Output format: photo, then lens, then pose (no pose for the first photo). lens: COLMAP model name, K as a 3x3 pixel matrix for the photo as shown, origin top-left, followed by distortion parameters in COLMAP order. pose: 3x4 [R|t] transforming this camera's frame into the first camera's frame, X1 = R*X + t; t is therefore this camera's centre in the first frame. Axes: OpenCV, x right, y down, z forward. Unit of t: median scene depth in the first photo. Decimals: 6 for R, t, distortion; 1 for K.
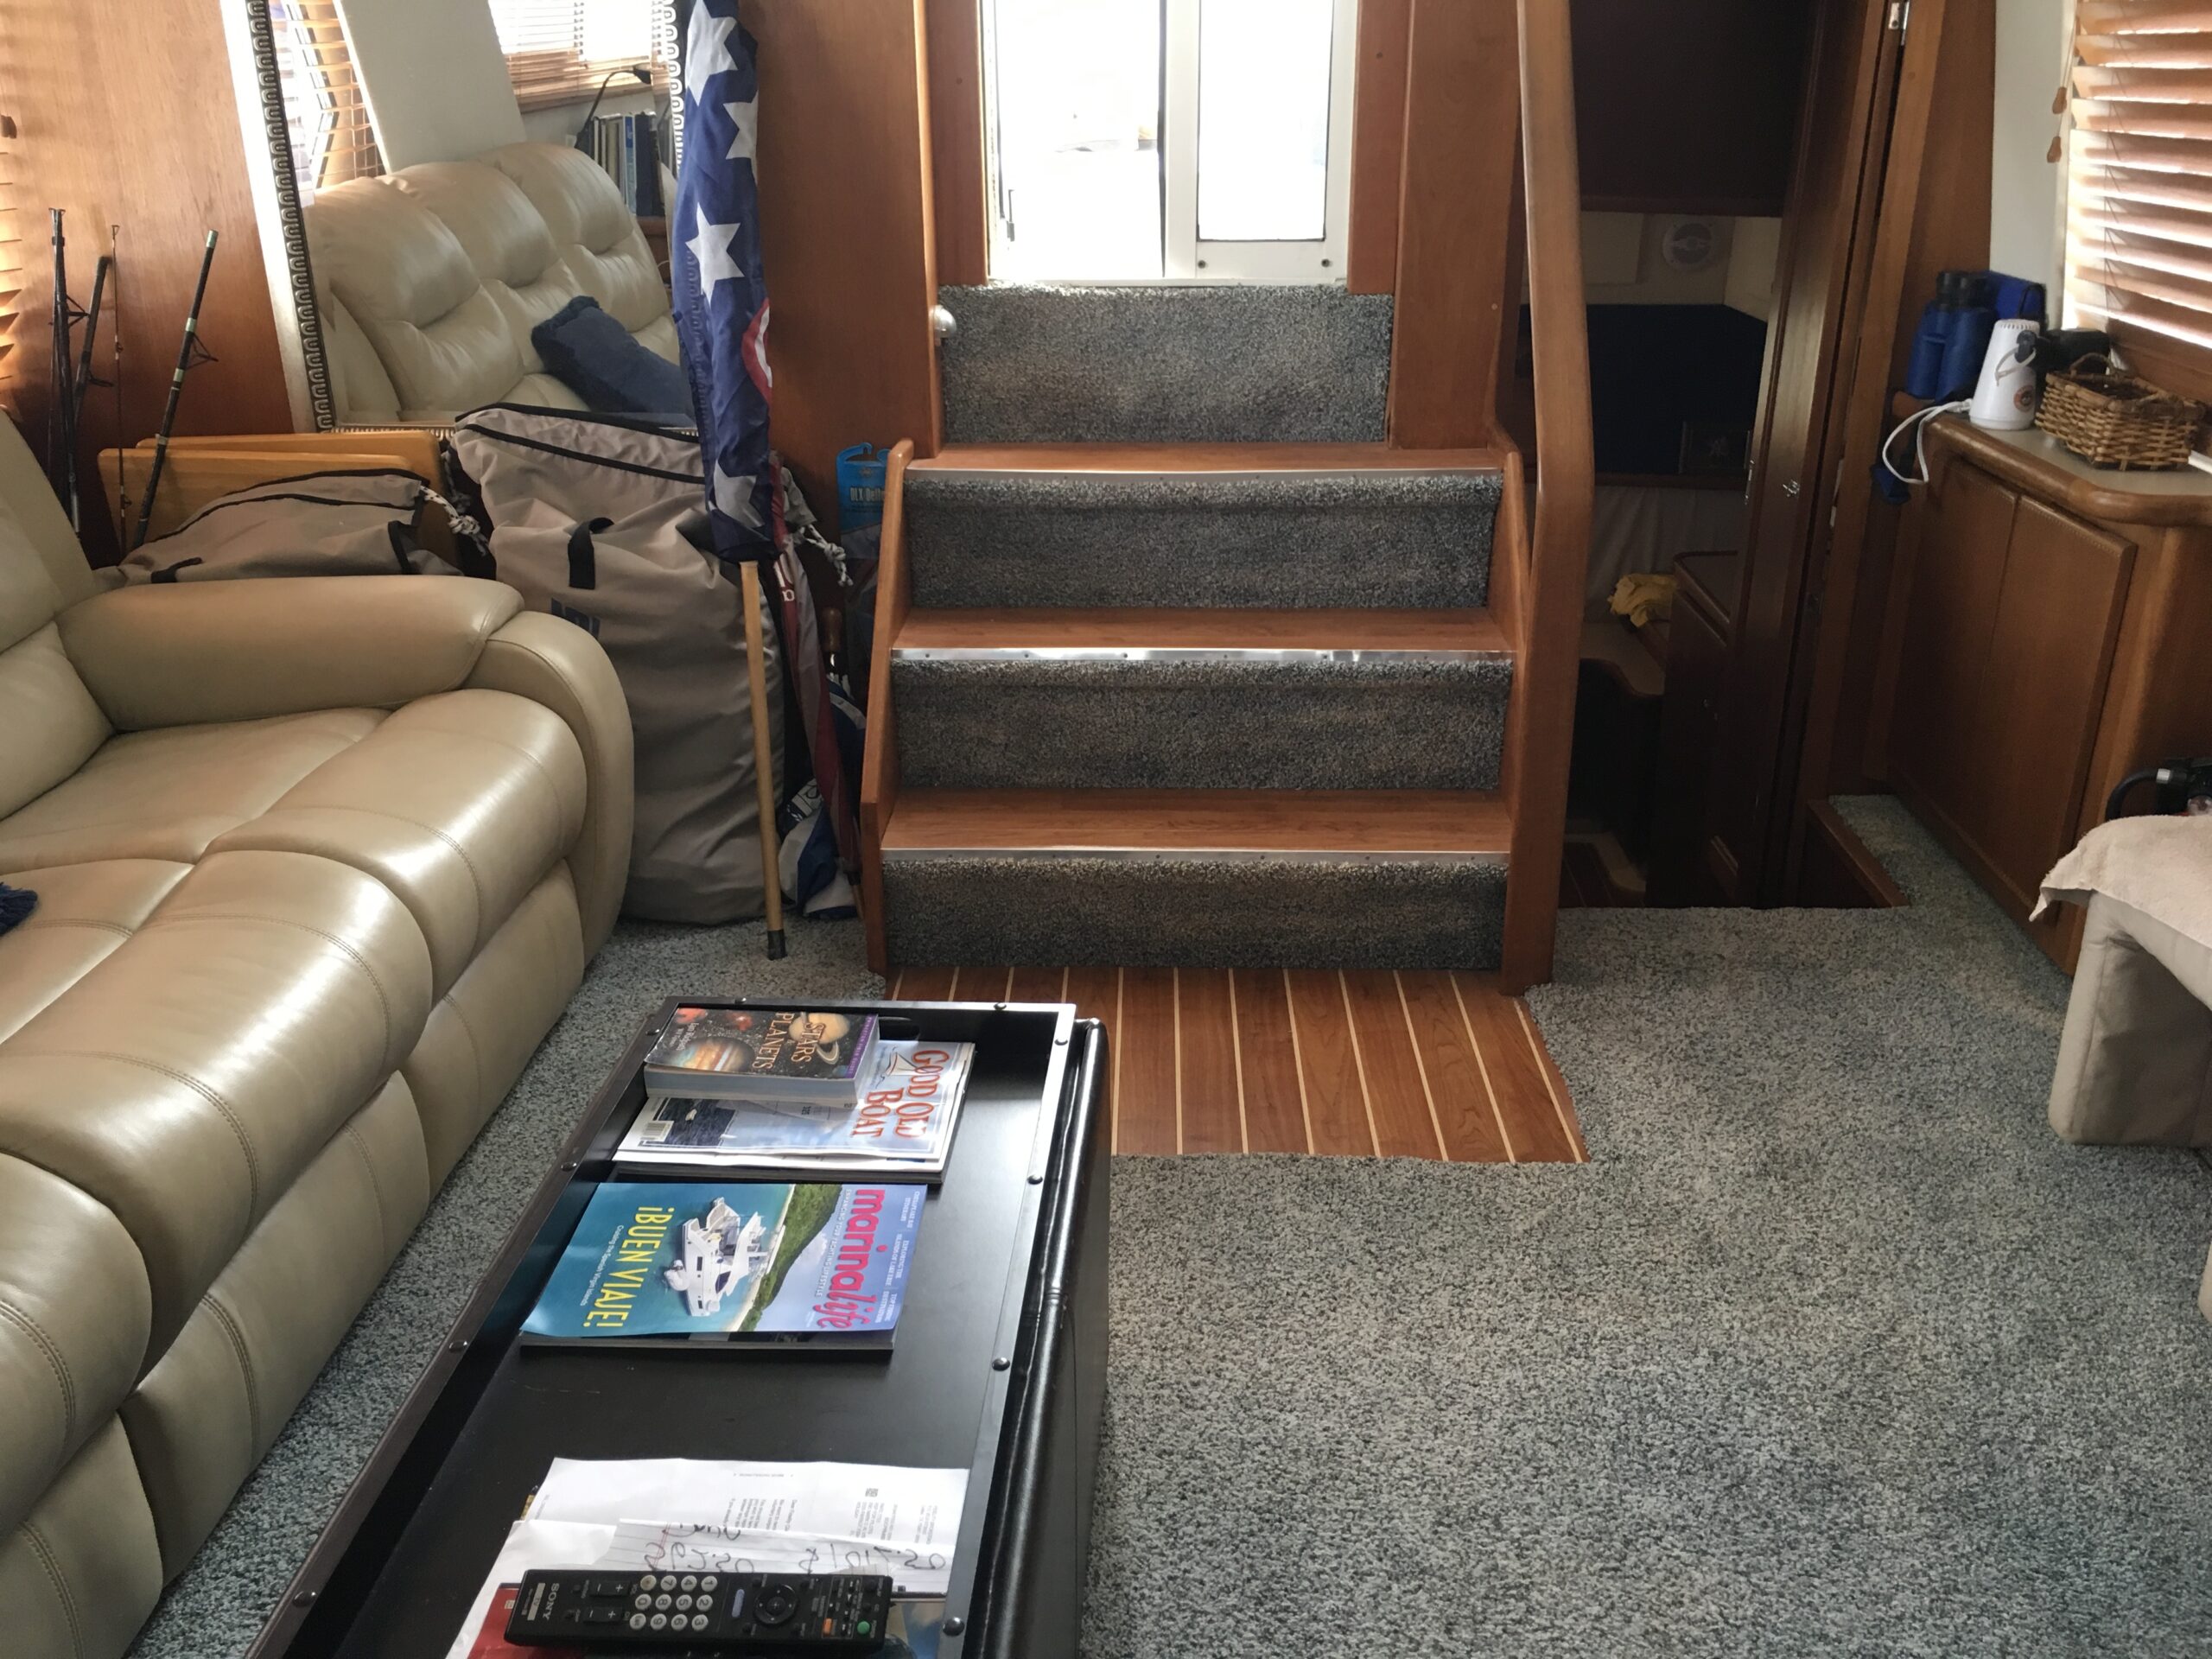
lens RADIAL K [[1888.2, 0, 1115.7], [0, 1888.2, 819.4], [0, 0, 1]] dist [0.065149, -0.020655]
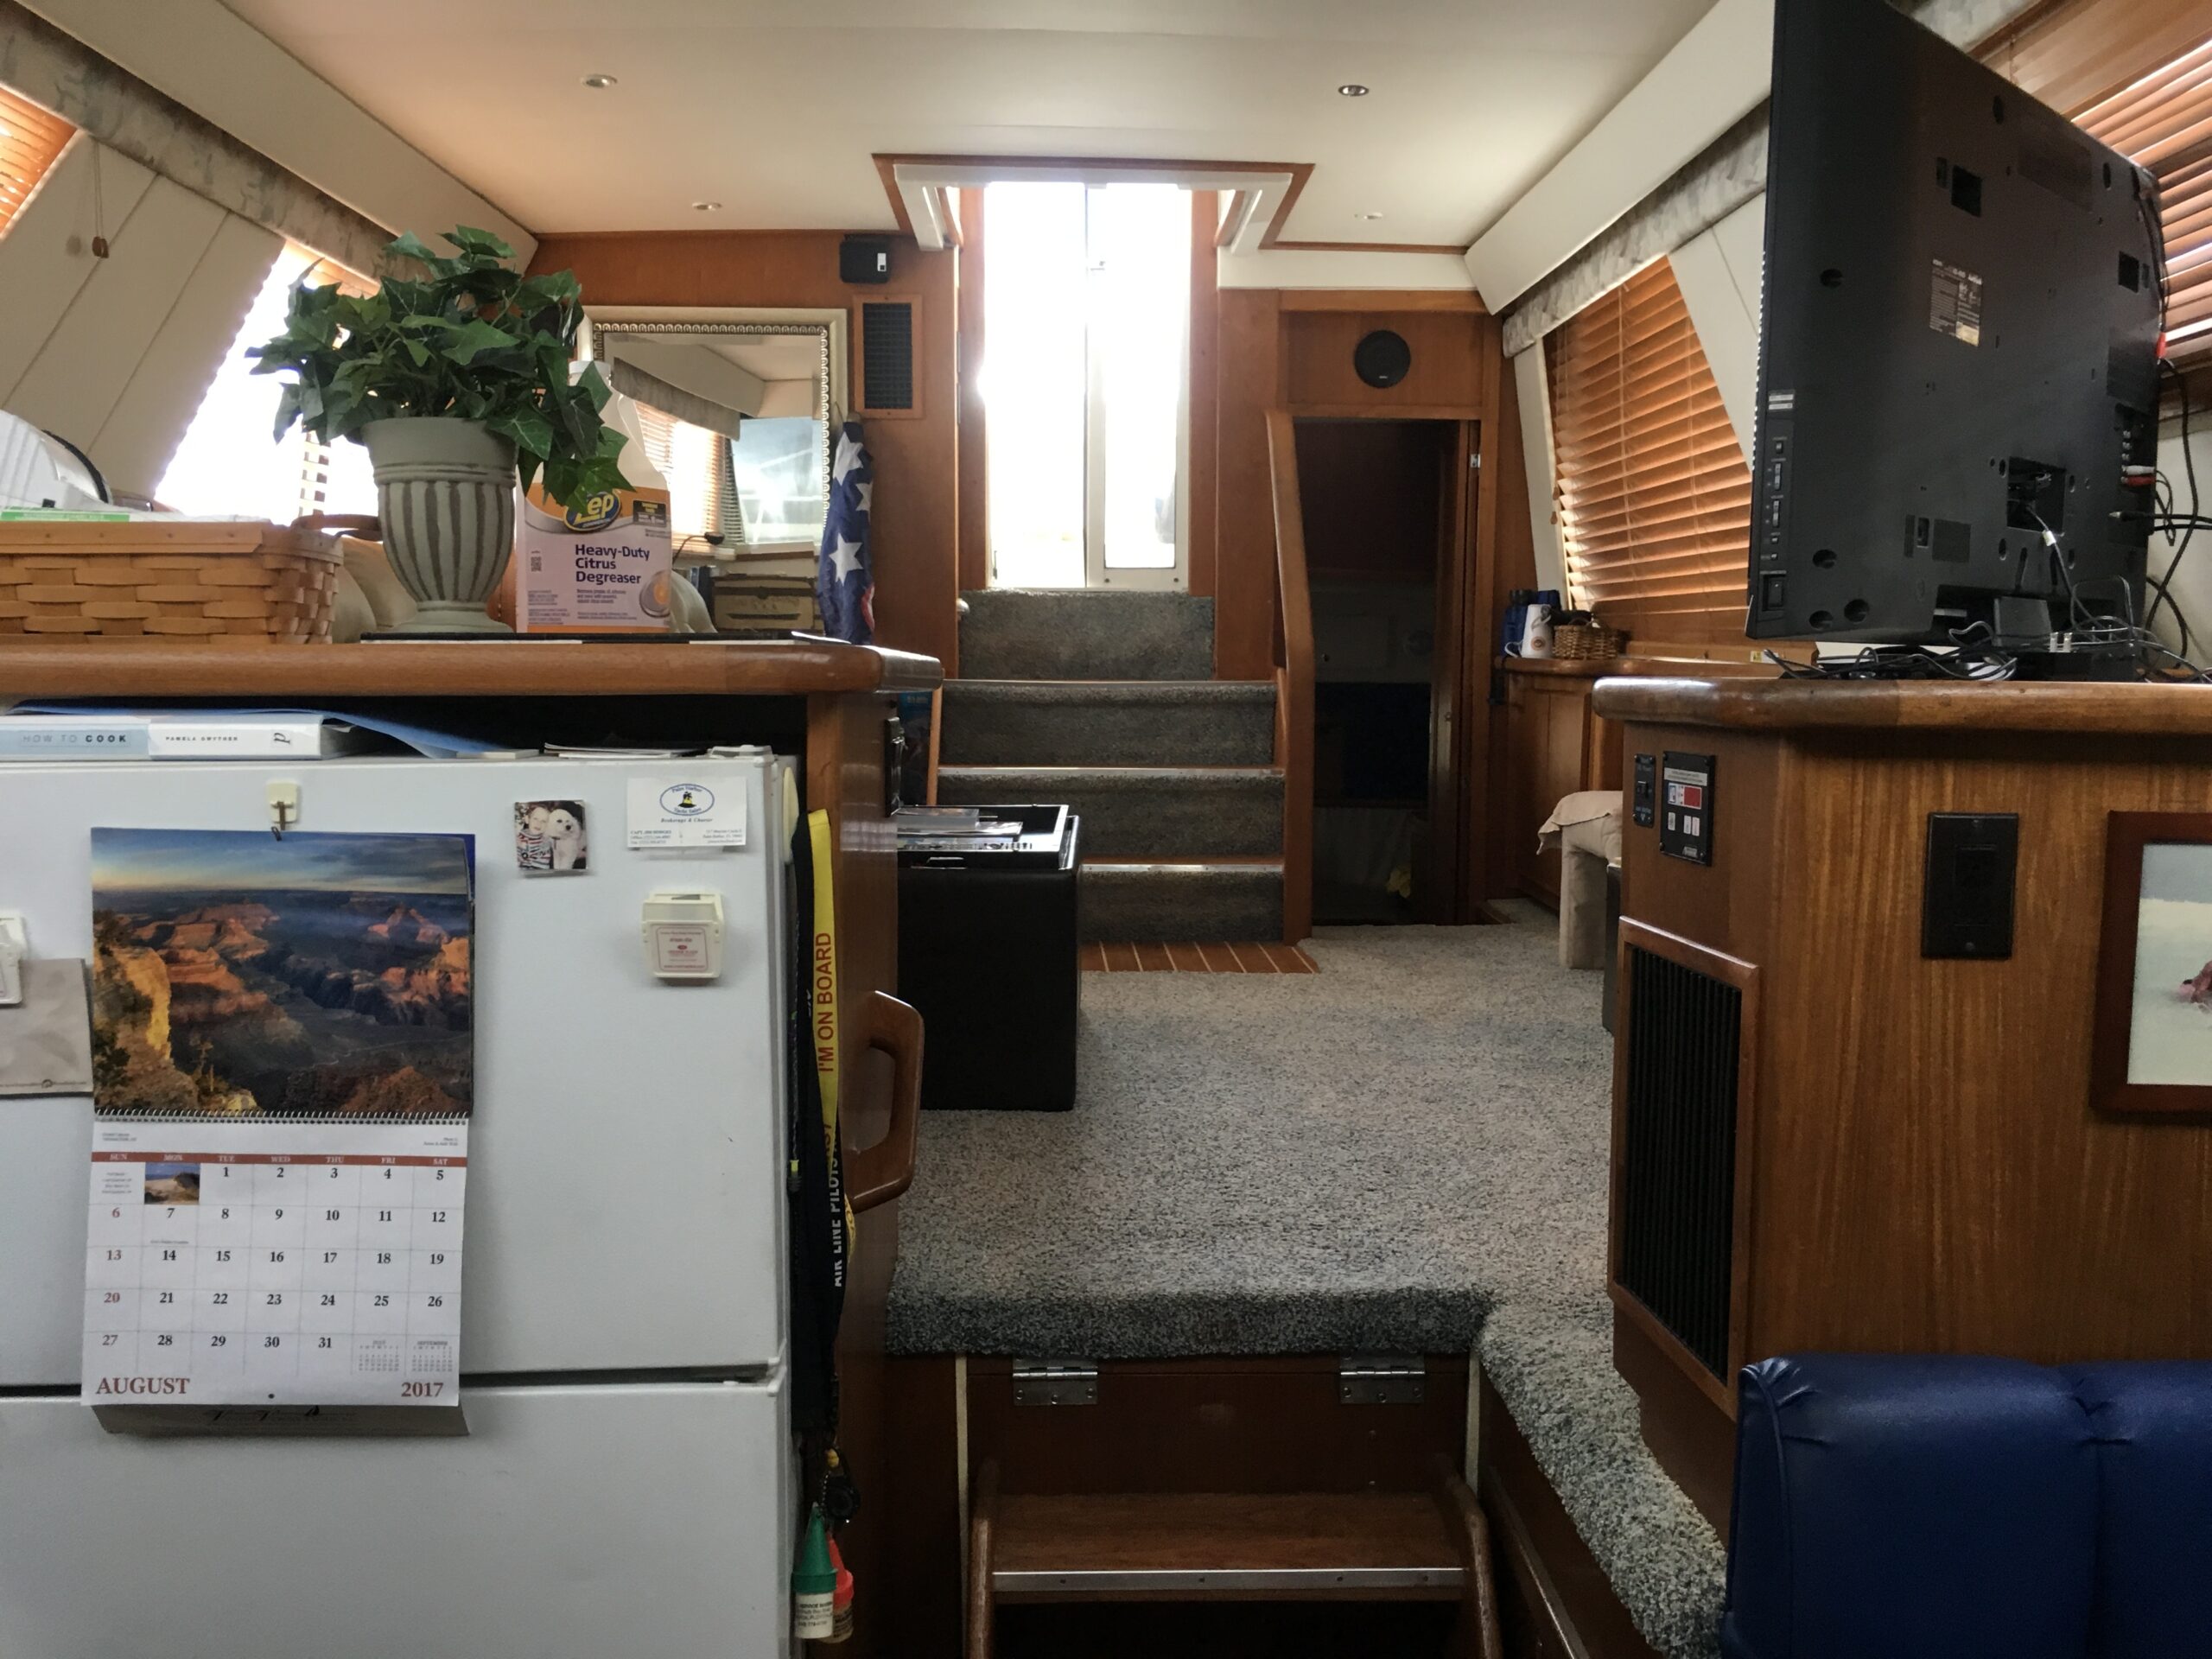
lens RADIAL K [[1888.2, 0, 1101.2], [0, 1888.2, 840.2], [0, 0, 1]] dist [0.065149, -0.020655]
pose [[0.998194, 0.003197, 0.059993, -0.070222], [0.013185, 0.962583, -0.270668, 0.449512], [-0.058613, 0.270970, 0.960802, -0.680759]]
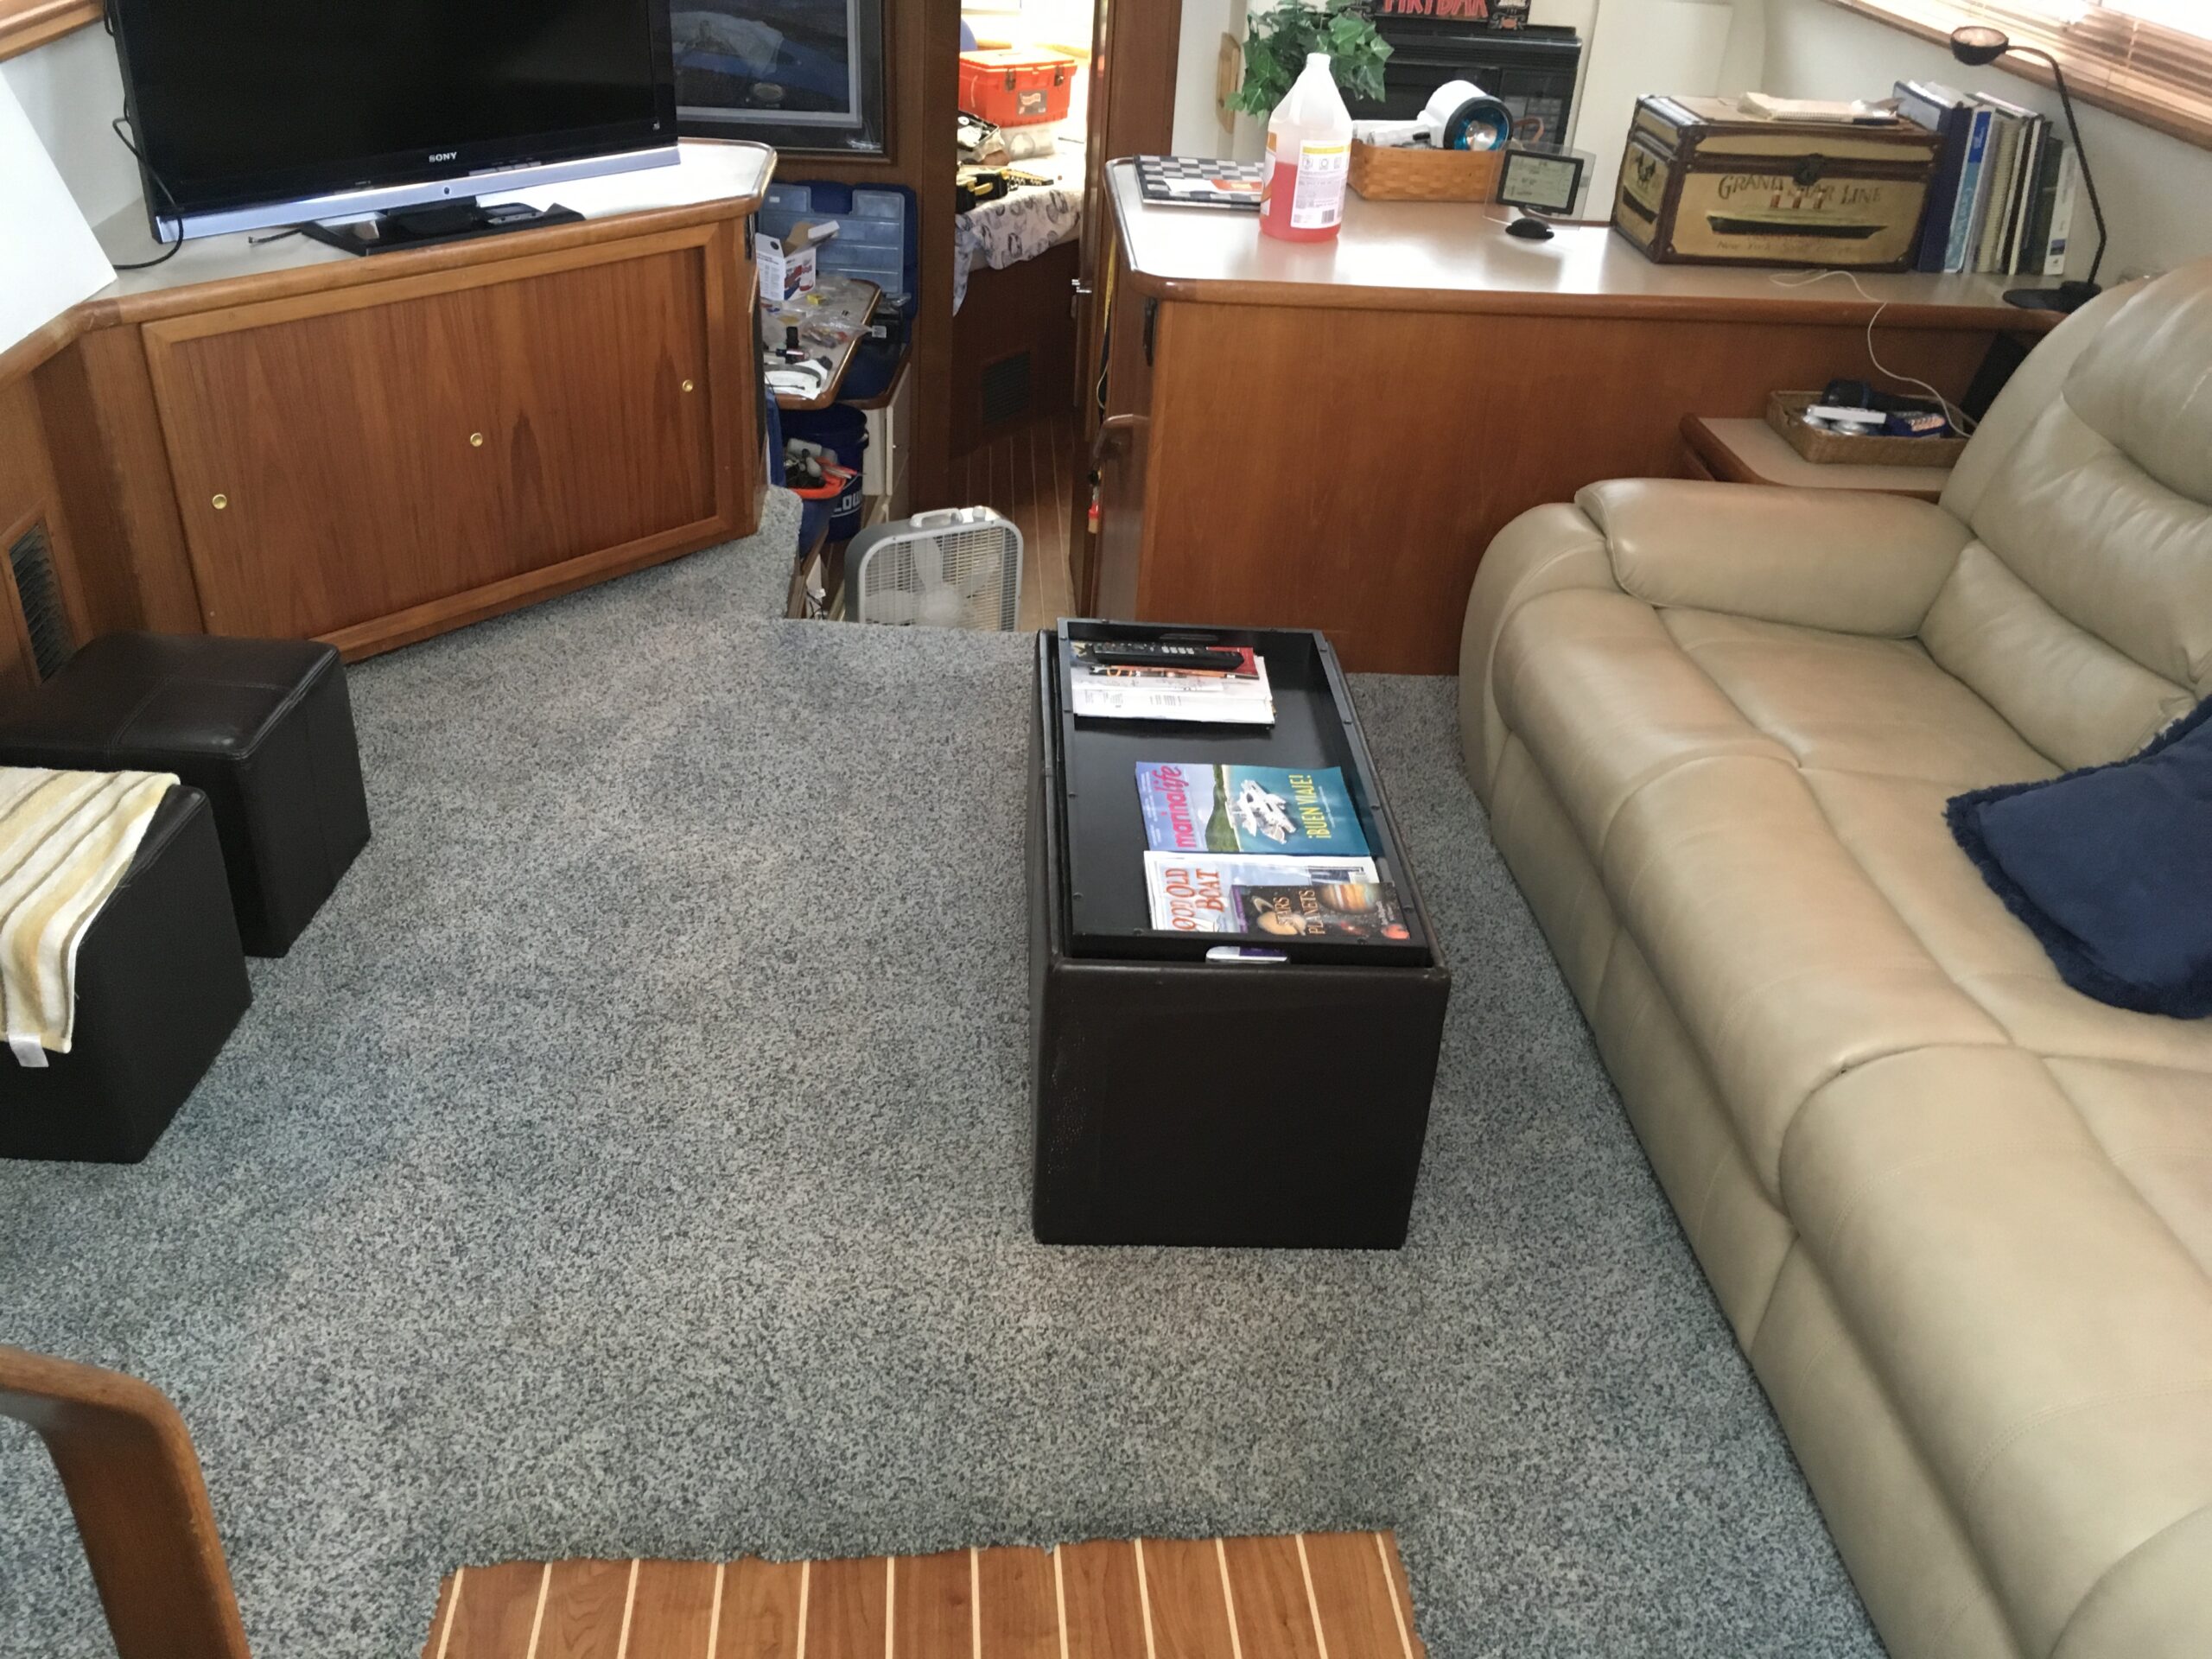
lens RADIAL K [[1888.2, 0, 1105.6], [0, 1888.2, 829.2], [0, 0, 1]] dist [0.065149, -0.020655]
pose [[-0.991887, 0.006272, -0.126967, 0.052252], [-0.098477, 0.593682, 0.798651, -0.425946], [0.080387, 0.804675, -0.588248, 0.804161]]
